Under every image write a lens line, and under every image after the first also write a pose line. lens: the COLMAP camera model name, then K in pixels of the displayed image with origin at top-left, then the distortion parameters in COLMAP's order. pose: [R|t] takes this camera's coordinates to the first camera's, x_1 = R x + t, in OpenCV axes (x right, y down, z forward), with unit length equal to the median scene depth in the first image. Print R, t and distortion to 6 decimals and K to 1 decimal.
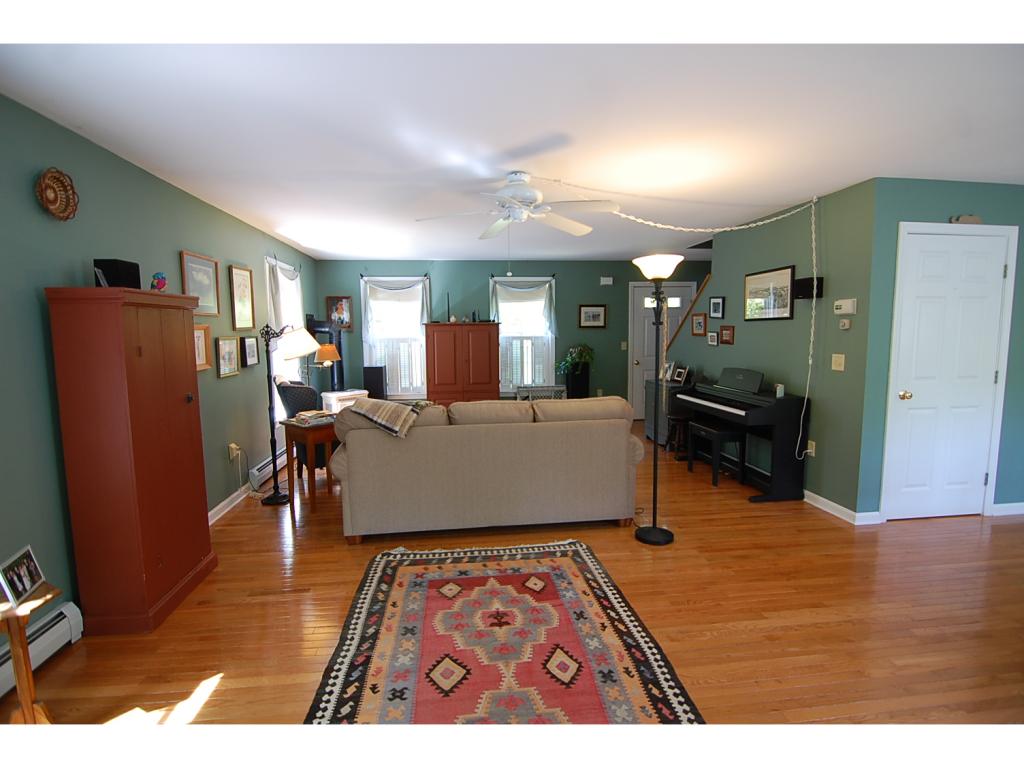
lens RADIAL K [[523.3, 0, 512.1], [0, 523.3, 385.1], [0, 0, 1]] dist [0.000411, -0.000111]
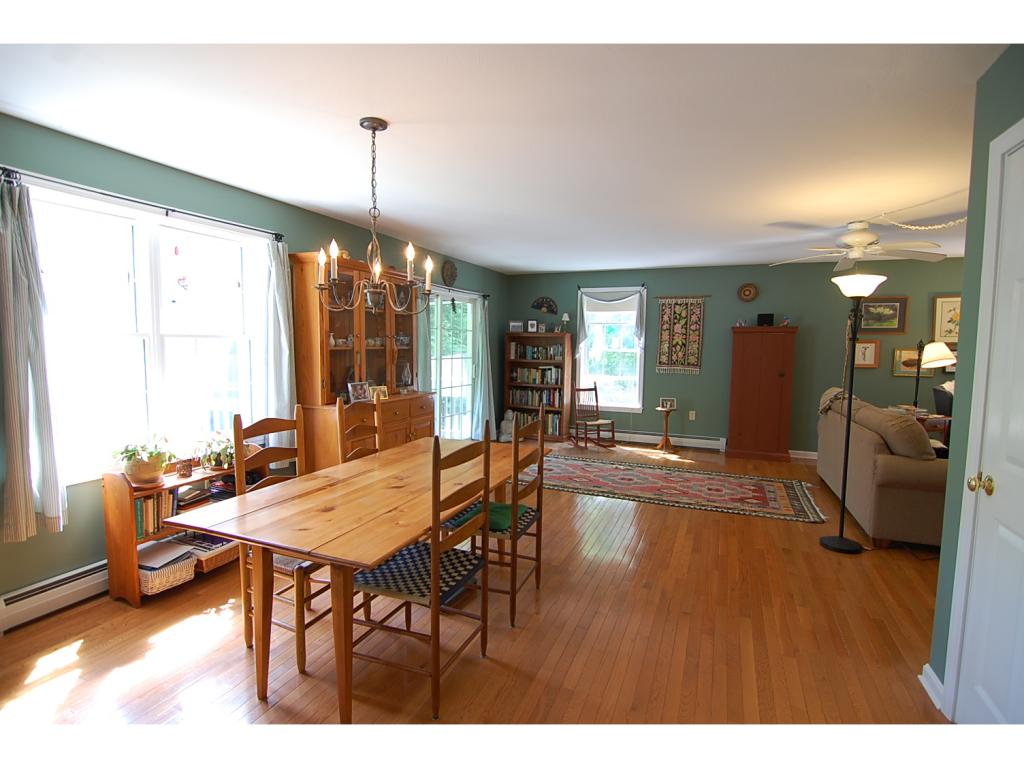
lens RADIAL K [[503.0, 0, 507.4], [0, 503.0, 384.2], [0, 0, 1]] dist [-0.000756, -0.000500]
pose [[-0.497745, 0.071468, -0.864374, 2.048246], [-0.108904, 0.983562, 0.144034, -0.136298], [0.860459, 0.165826, -0.481780, 1.222700]]
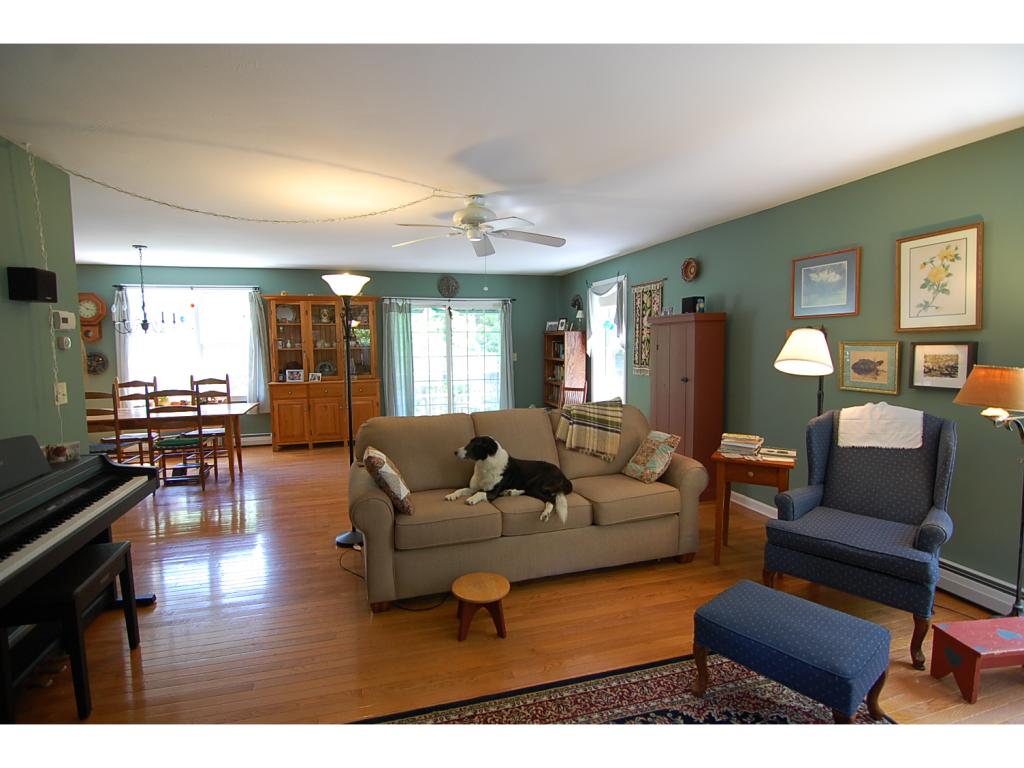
lens RADIAL K [[503.0, 0, 511.0], [0, 503.0, 380.1], [0, 0, 1]] dist [-0.000756, -0.000500]
pose [[-0.986969, 0.028821, -0.158311, 0.151423], [-0.001946, 0.981618, 0.190845, -0.314091], [0.160901, 0.188666, -0.968770, 2.811593]]
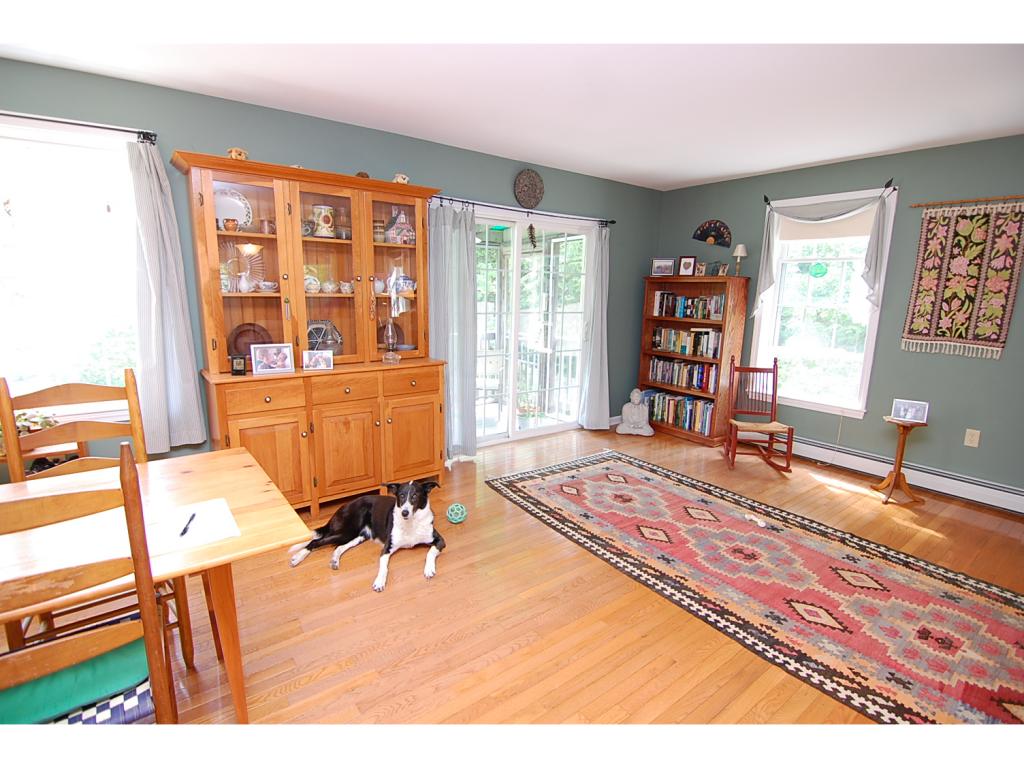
lens RADIAL K [[495.4, 0, 511.4], [0, 495.4, 384.1], [0, 0, 1]] dist [-0.017559, -0.002599]
pose [[-0.864783, 0.084376, -0.495005, 0.957657], [-0.070852, 0.955417, 0.286634, -0.126634], [0.497121, 0.282948, -0.820250, 1.231789]]
